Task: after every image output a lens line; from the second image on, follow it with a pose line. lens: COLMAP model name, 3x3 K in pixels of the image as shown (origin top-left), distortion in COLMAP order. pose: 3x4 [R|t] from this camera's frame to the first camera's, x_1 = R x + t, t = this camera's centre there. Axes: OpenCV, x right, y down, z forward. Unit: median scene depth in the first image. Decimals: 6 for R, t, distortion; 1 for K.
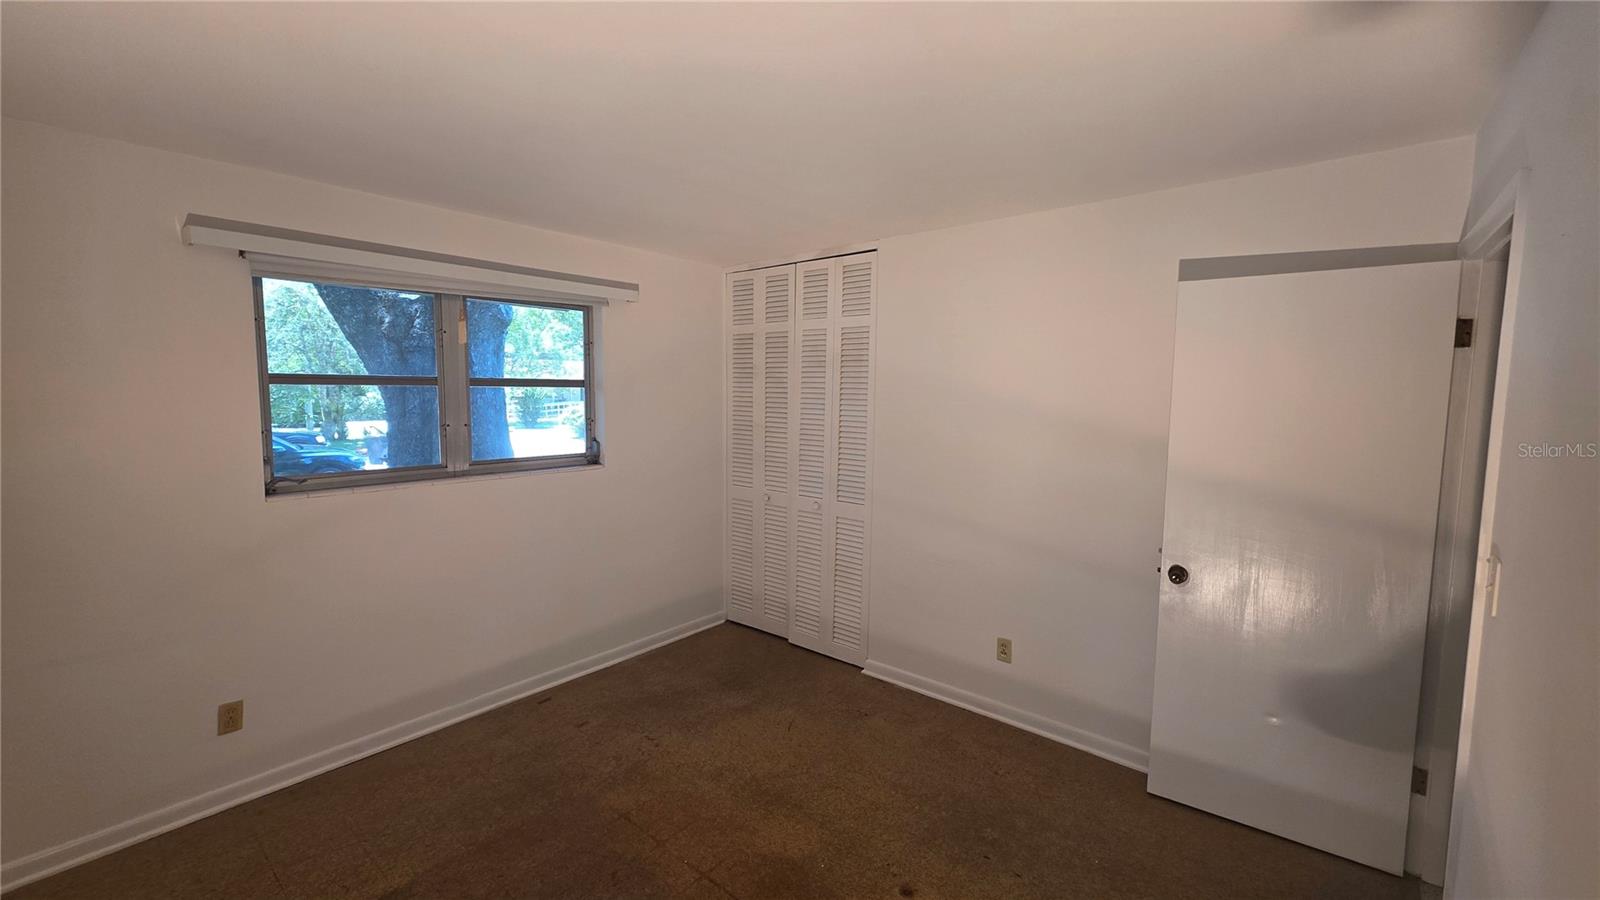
lens RADIAL K [[636.8, 0, 798.3], [0, 636.8, 442.7], [0, 0, 1]] dist [0.001470, 0.000609]
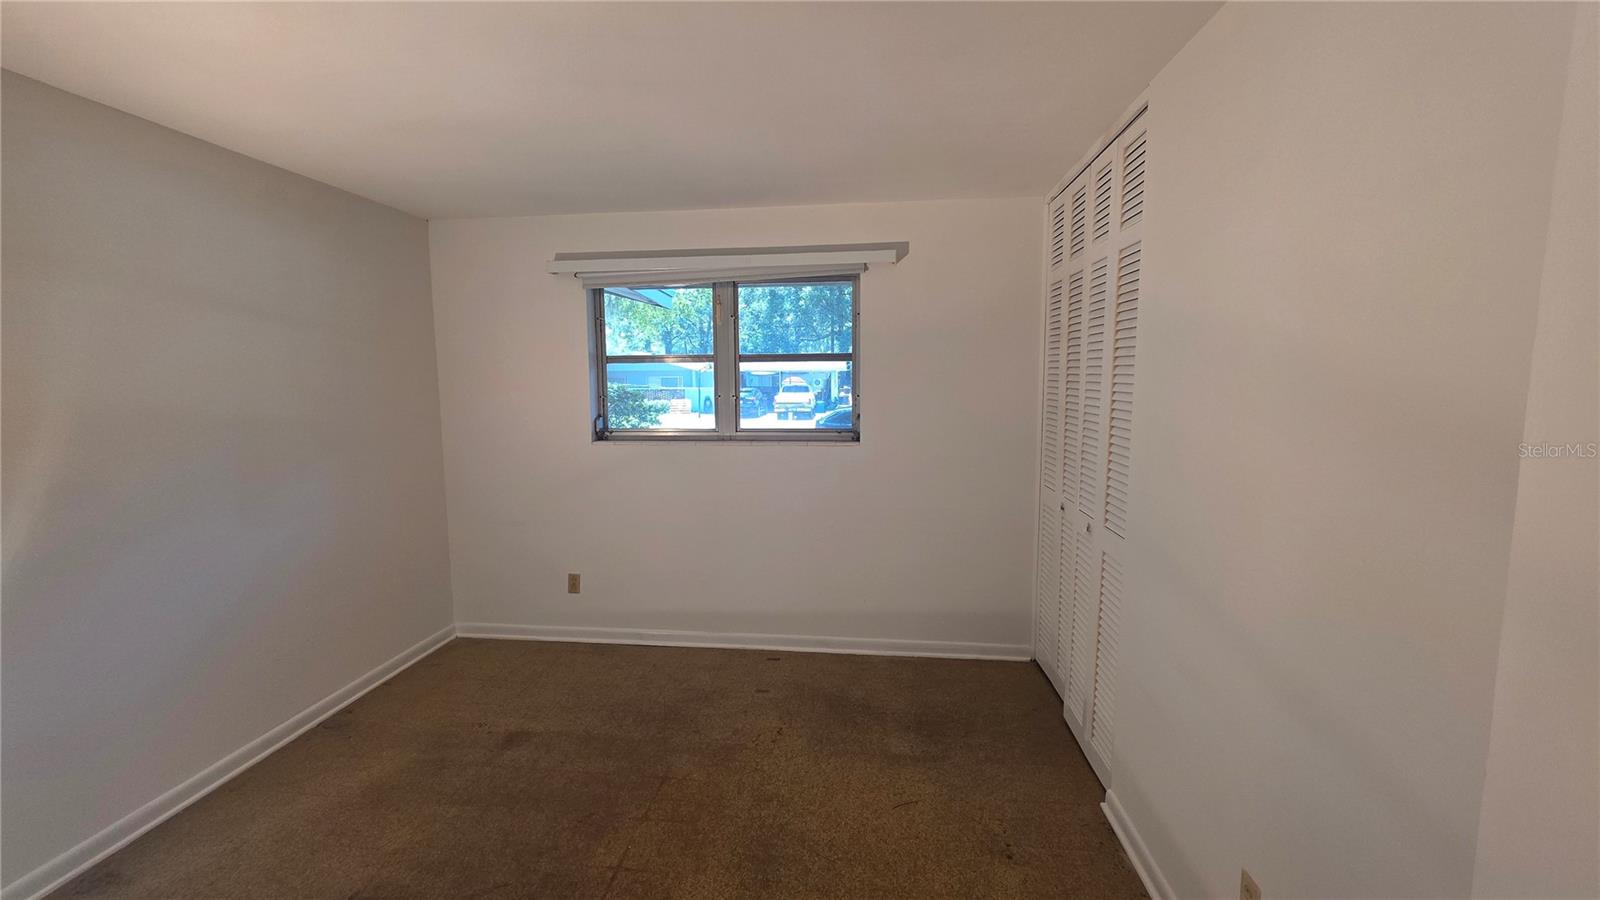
lens RADIAL K [[636.8, 0, 798.3], [0, 636.8, 442.7], [0, 0, 1]] dist [0.001470, 0.000609]
pose [[0.547753, 0.072805, -0.833466, 0.488339], [-0.055590, 0.997172, 0.050572, -0.008152], [0.834791, 0.018631, 0.550251, 0.458181]]
